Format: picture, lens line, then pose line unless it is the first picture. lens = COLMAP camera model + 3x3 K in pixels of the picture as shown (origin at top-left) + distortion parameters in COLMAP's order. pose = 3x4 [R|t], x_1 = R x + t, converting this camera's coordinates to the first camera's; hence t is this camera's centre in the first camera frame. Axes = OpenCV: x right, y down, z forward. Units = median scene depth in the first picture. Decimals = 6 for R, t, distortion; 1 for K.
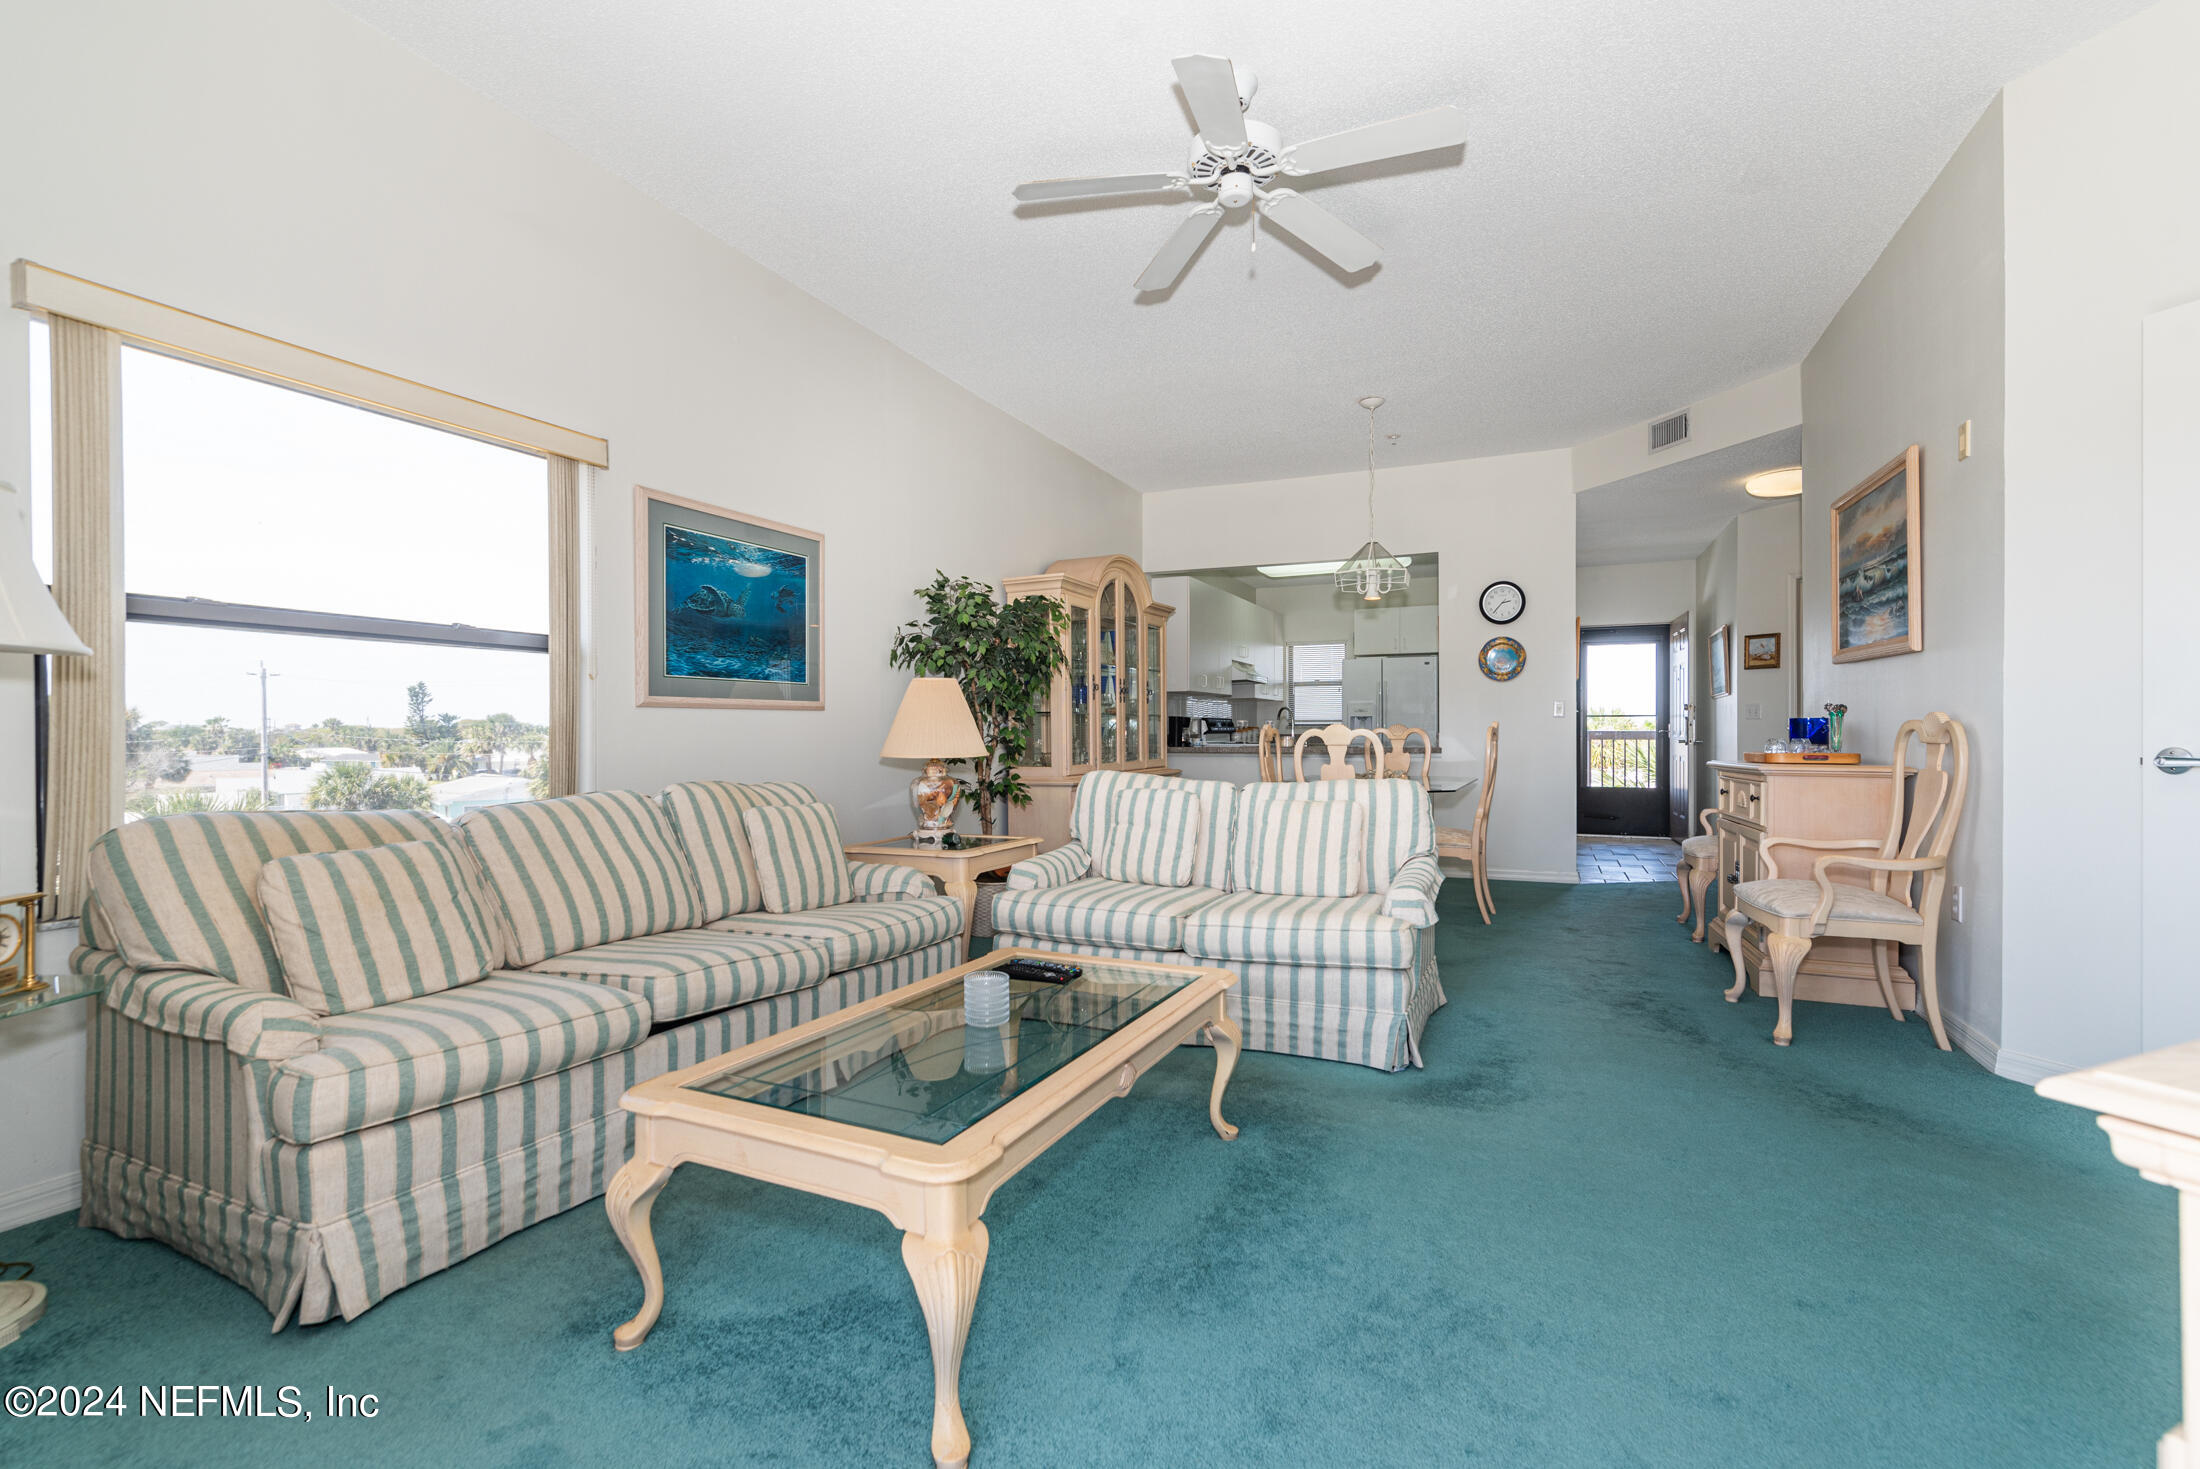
lens RADIAL K [[987.8, 0, 1078.7], [0, 987.8, 729.7], [0, 0, 1]] dist [-0.003215, 0.000239]
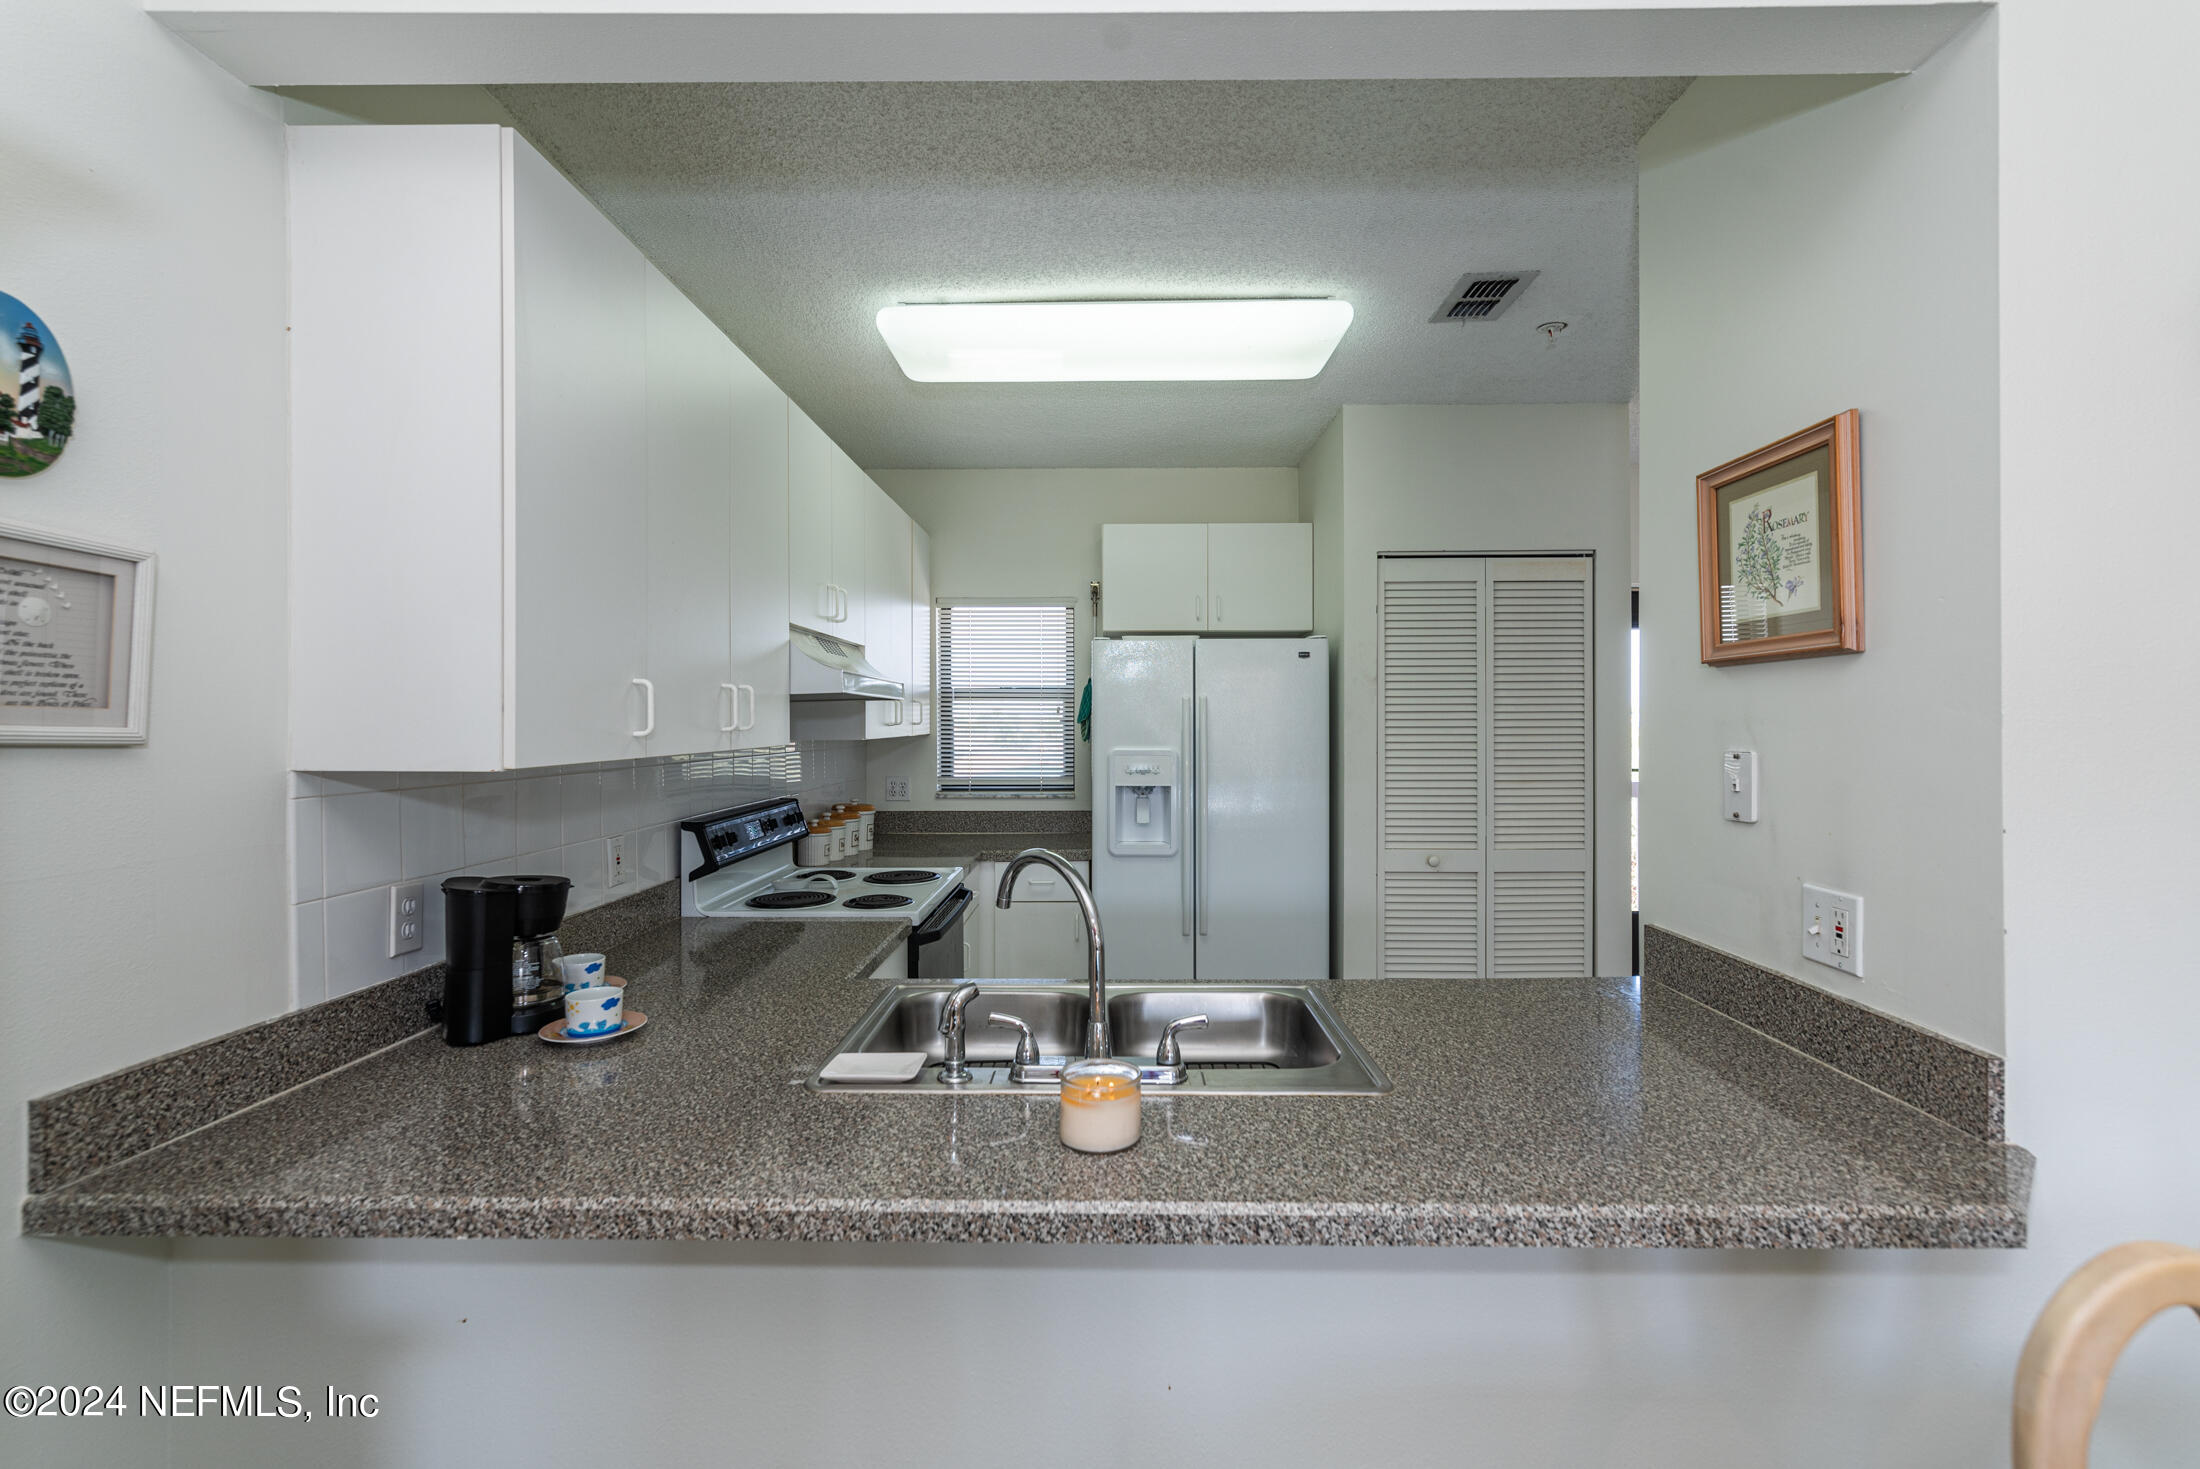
lens RADIAL K [[987.8, 0, 1087.9], [0, 987.8, 711.0], [0, 0, 1]] dist [-0.003215, 0.000239]
pose [[0.919878, 0.000697, 0.392205, 0.161070], [0.001518, 0.999985, -0.005338, -0.057959], [-0.392203, 0.005506, 0.919862, 0.916635]]
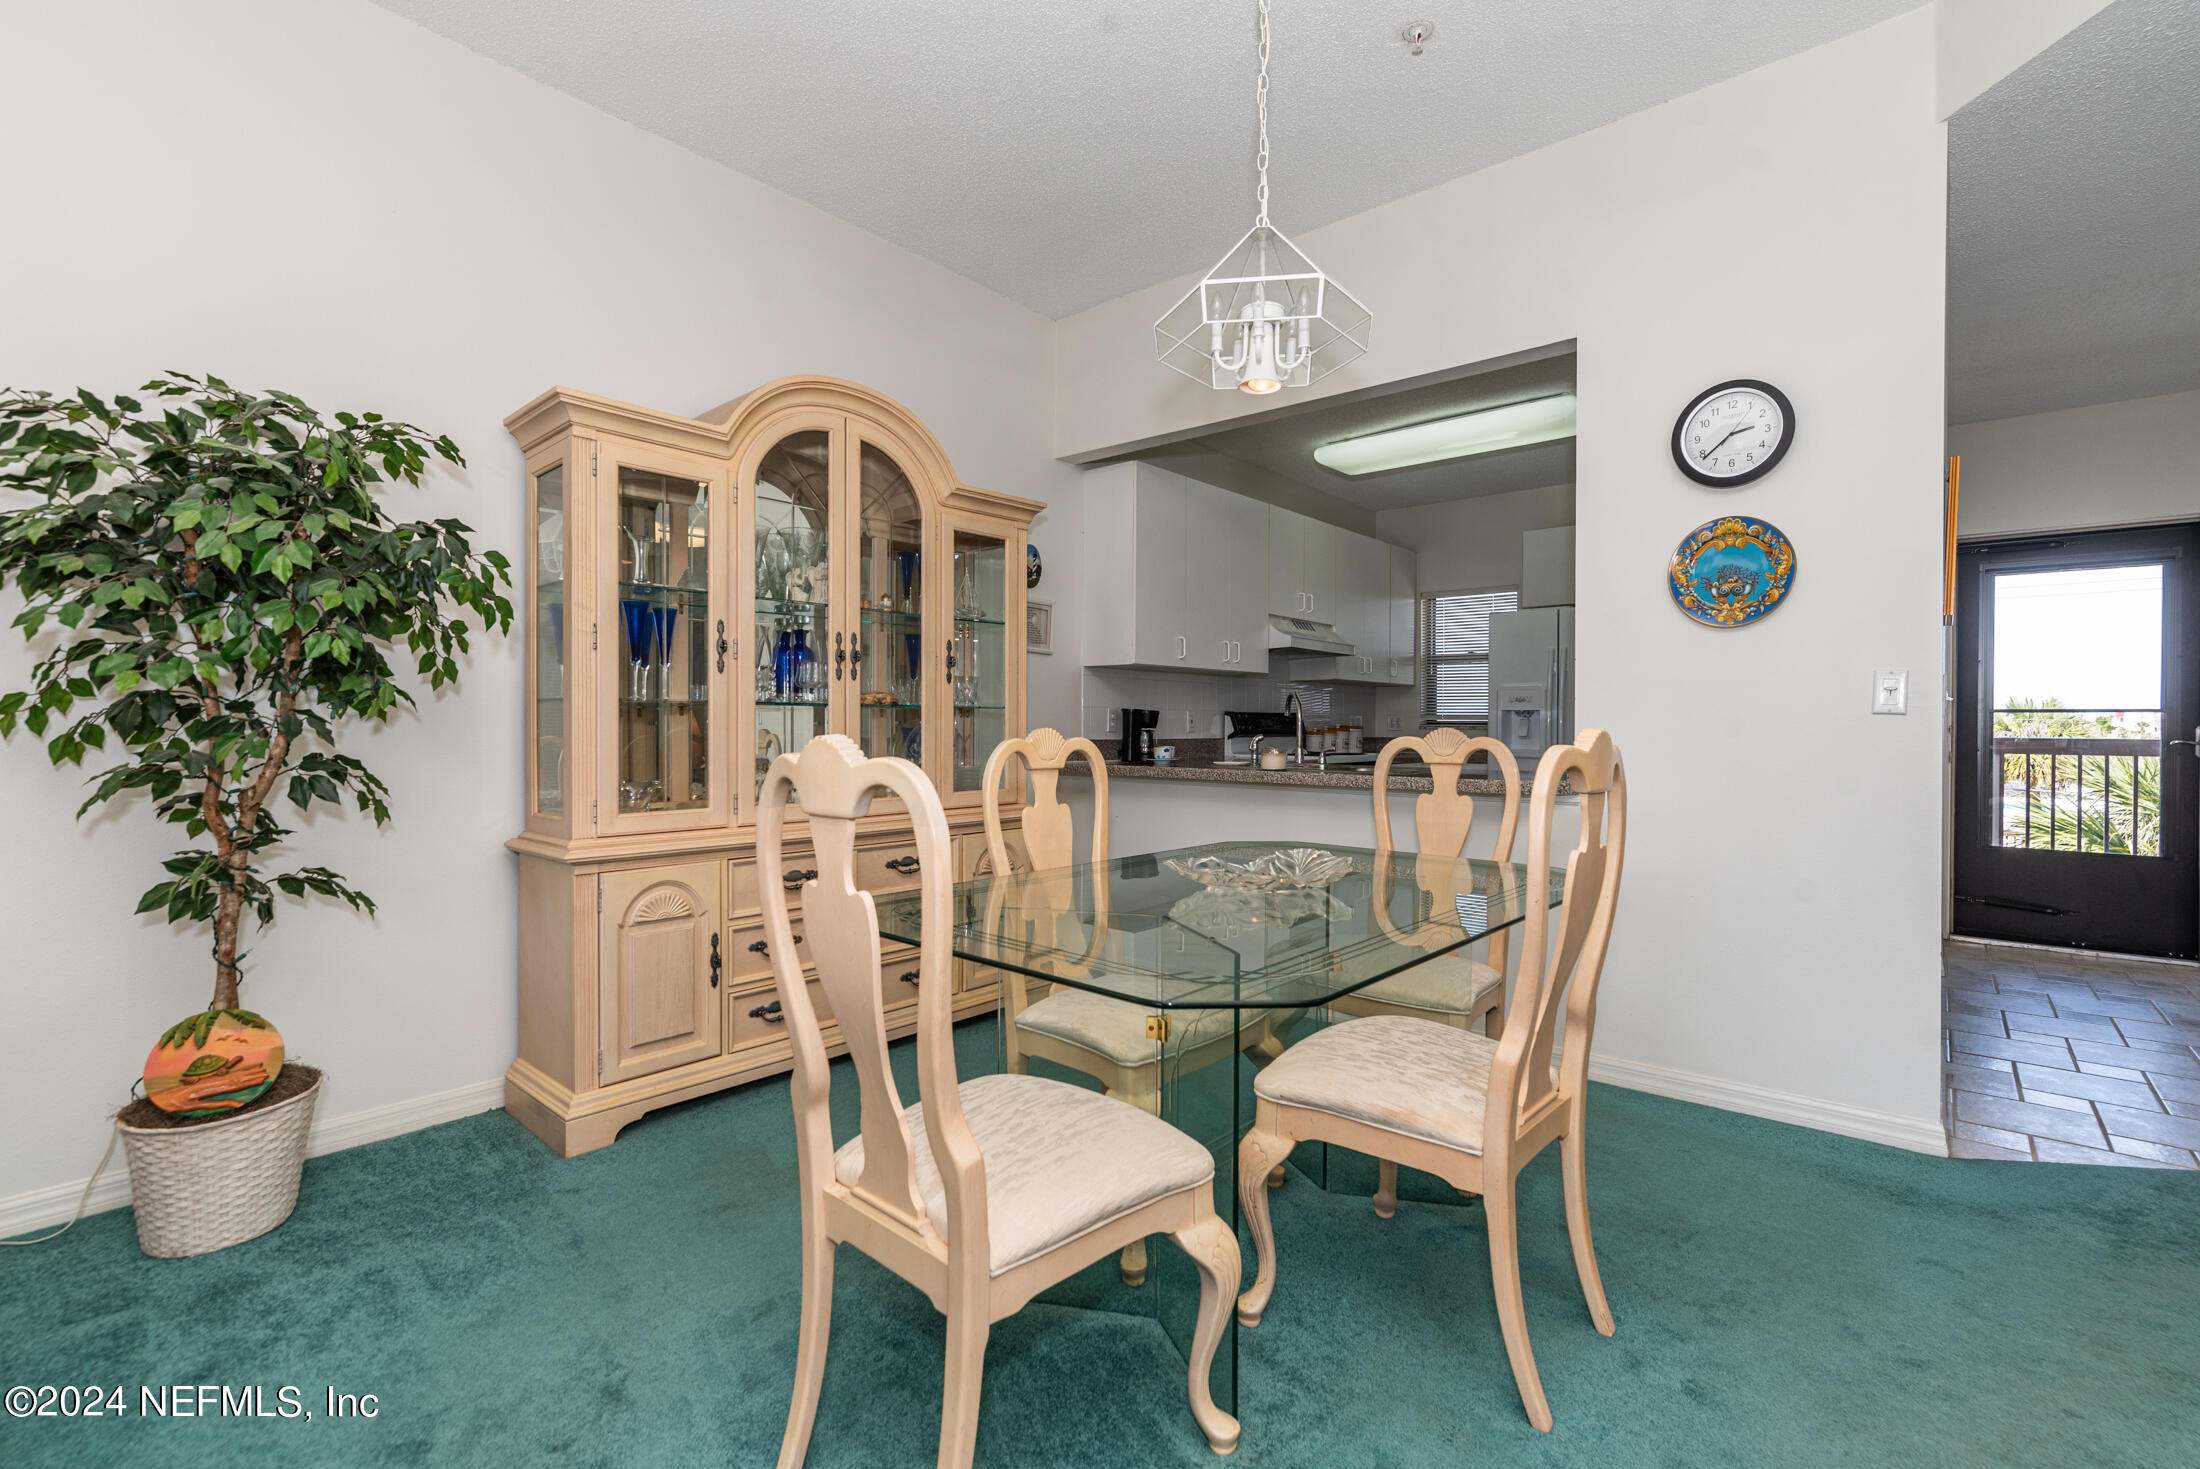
lens RADIAL K [[987.8, 0, 1079.0], [0, 987.8, 736.5], [0, 0, 1]] dist [-0.003215, 0.000239]
pose [[0.960704, 0.010533, -0.277375, 0.277235], [-0.006569, 0.999863, 0.015214, -0.007208], [0.277498, -0.012794, 0.960641, 0.518331]]
